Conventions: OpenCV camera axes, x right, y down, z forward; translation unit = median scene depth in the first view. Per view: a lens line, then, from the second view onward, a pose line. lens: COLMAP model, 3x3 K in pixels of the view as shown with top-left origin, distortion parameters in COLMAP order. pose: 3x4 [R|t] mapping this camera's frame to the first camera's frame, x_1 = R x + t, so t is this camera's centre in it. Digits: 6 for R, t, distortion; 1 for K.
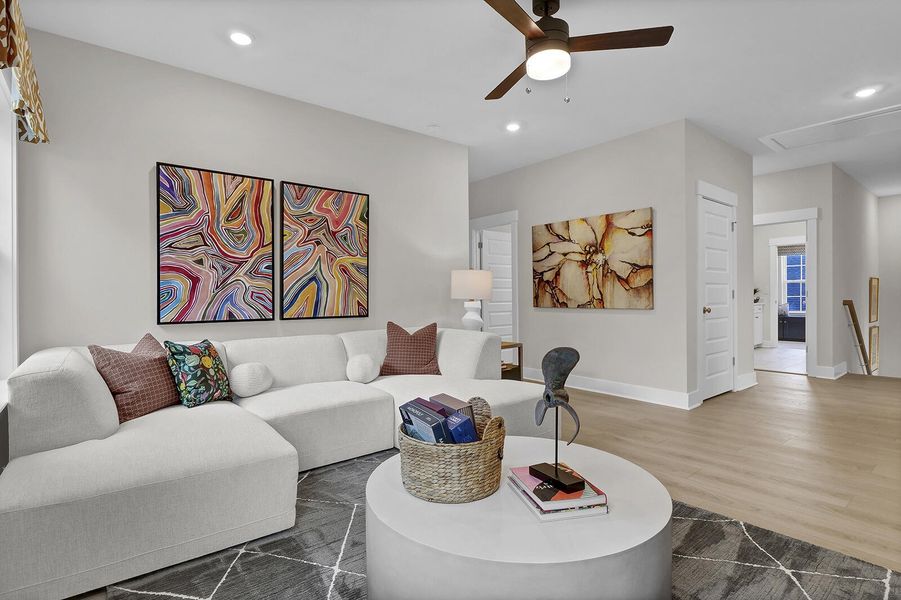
lens RADIAL K [[456.4, 0, 450.2], [0, 456.4, 295.2], [0, 0, 1]] dist [-0.005171, -0.000791]
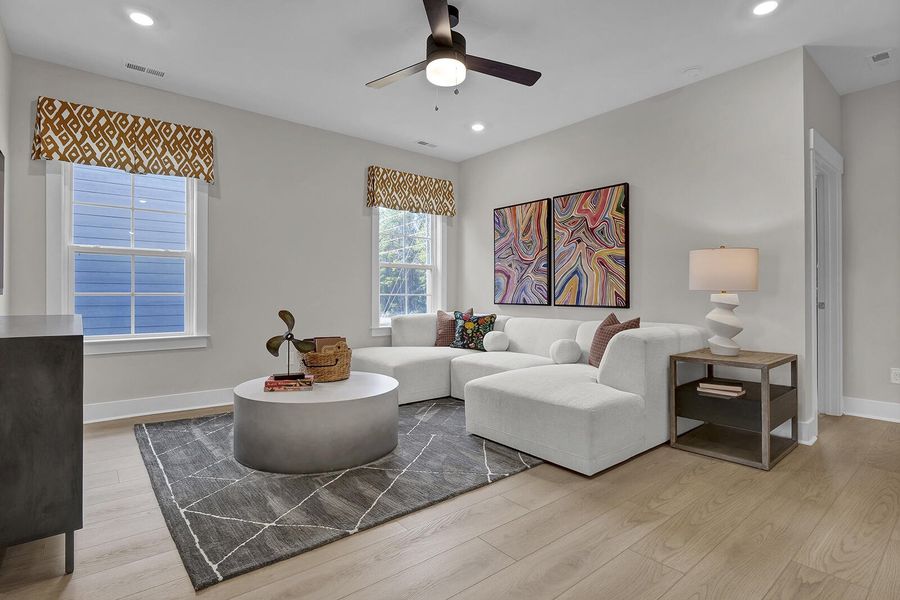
lens RADIAL K [[455.9, 0, 448.7], [0, 455.9, 294.1], [0, 0, 1]] dist [-0.005171, -0.000791]
pose [[-0.002075, 0.005741, -0.999981, 0.934874], [-0.002631, 0.999980, 0.005746, 0.014997], [0.999994, 0.002643, -0.002060, 0.730872]]
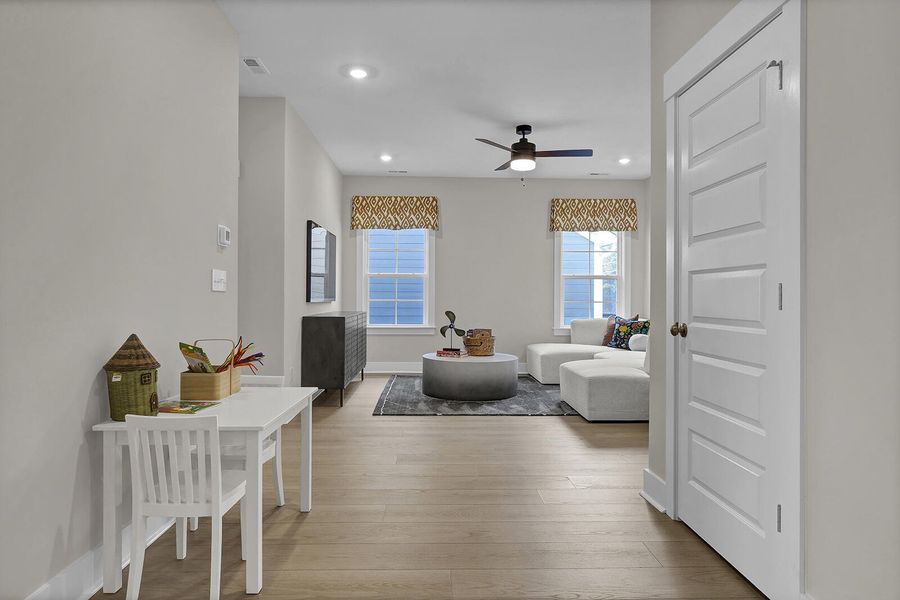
lens RADIAL K [[599.2, 0, 449.9], [0, 599.2, 299.7], [0, 0, 1]] dist [0.003929, 0.000033]
pose [[-0.615948, 0.007775, -0.787749, 1.530930], [-0.002531, 0.999927, 0.011847, -0.006084], [0.787783, 0.009291, -0.615883, 1.515835]]
